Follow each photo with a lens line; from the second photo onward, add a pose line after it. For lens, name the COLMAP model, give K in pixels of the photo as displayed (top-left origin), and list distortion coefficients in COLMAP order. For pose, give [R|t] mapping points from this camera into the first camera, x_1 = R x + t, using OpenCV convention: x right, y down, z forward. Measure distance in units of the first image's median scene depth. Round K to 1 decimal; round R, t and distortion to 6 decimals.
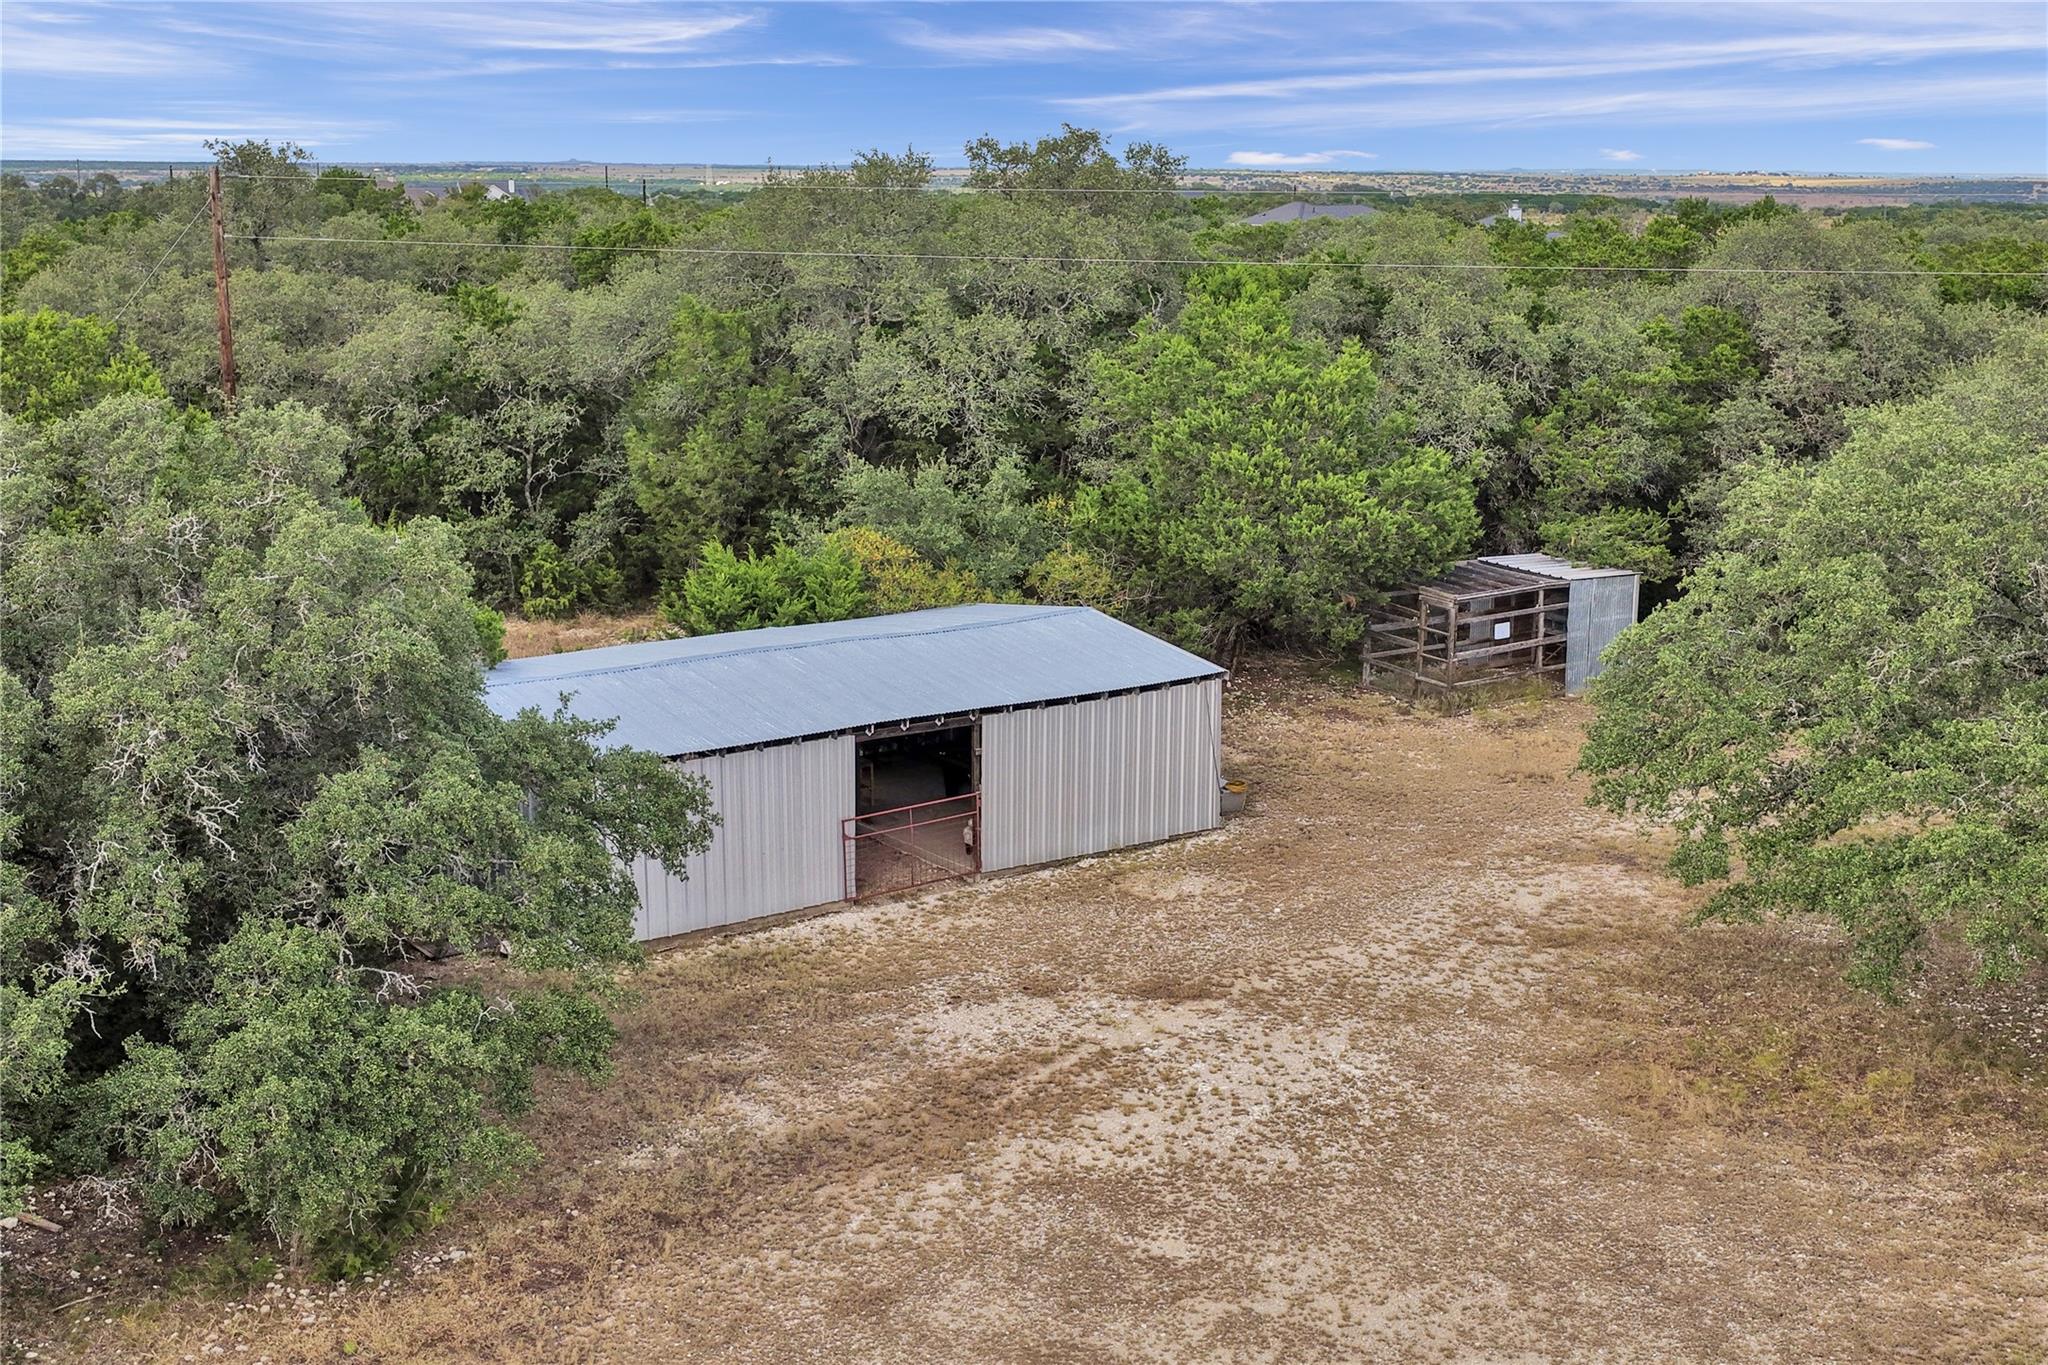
lens RADIAL K [[2371.7, 0, 1024.0], [0, 2371.7, 682.5], [0, 0, 1]] dist [-0.004038, -0.003047]
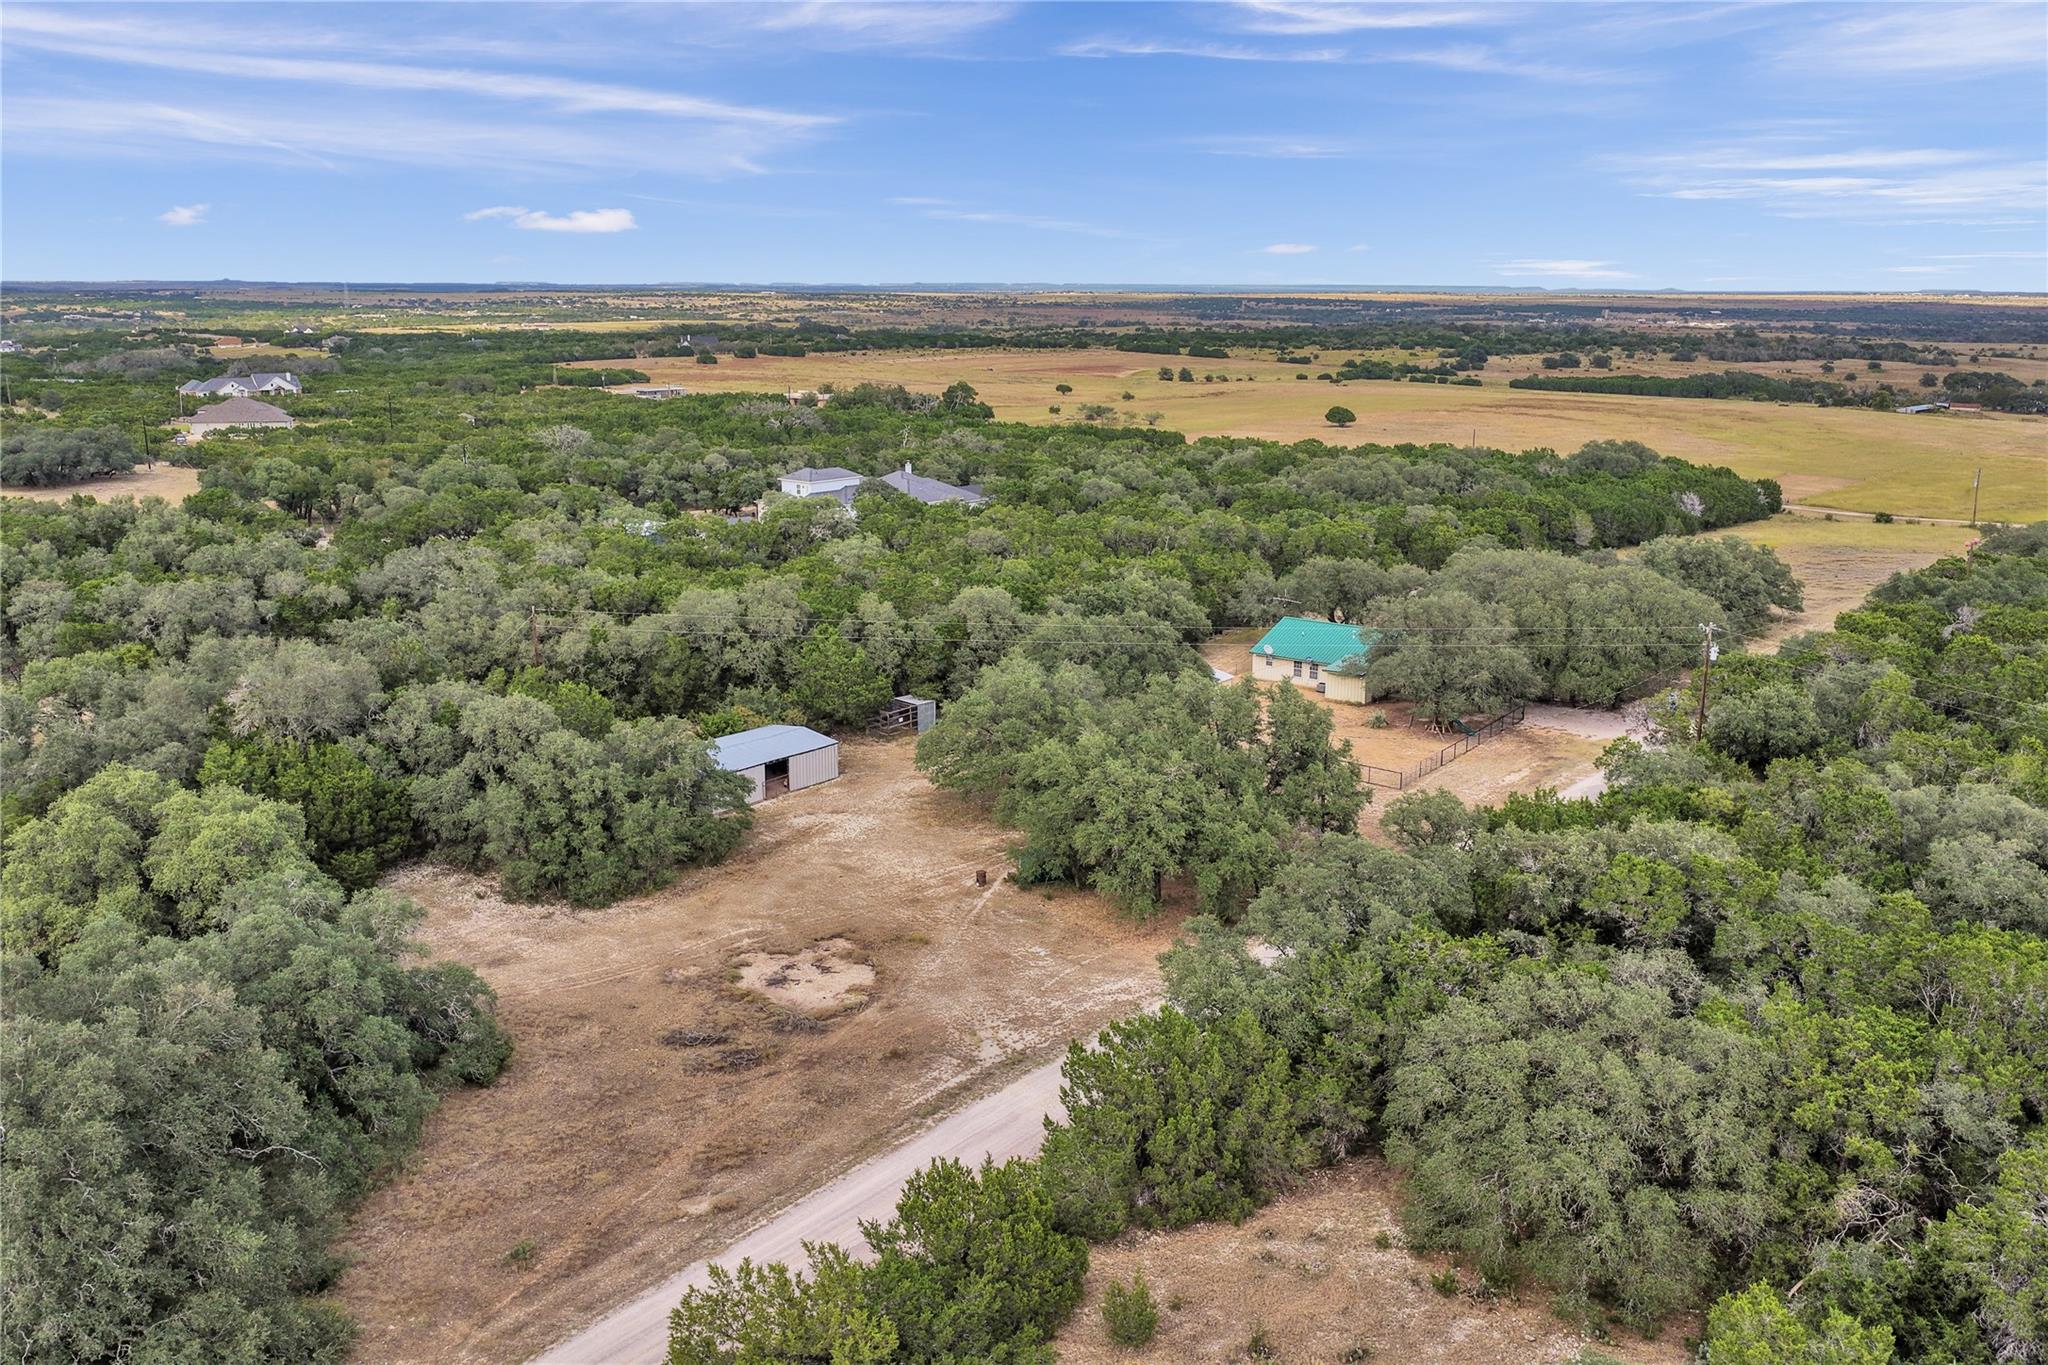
lens RADIAL K [[1661.9, 0, 1024.0], [0, 1661.9, 682.5], [0, 0, 1]] dist [-0.007155, -0.002407]
pose [[0.965472, -0.056724, 0.254257, -0.291319], [0.049720, 0.998188, 0.033896, -0.162873], [-0.255719, -0.020084, 0.966543, -1.674829]]
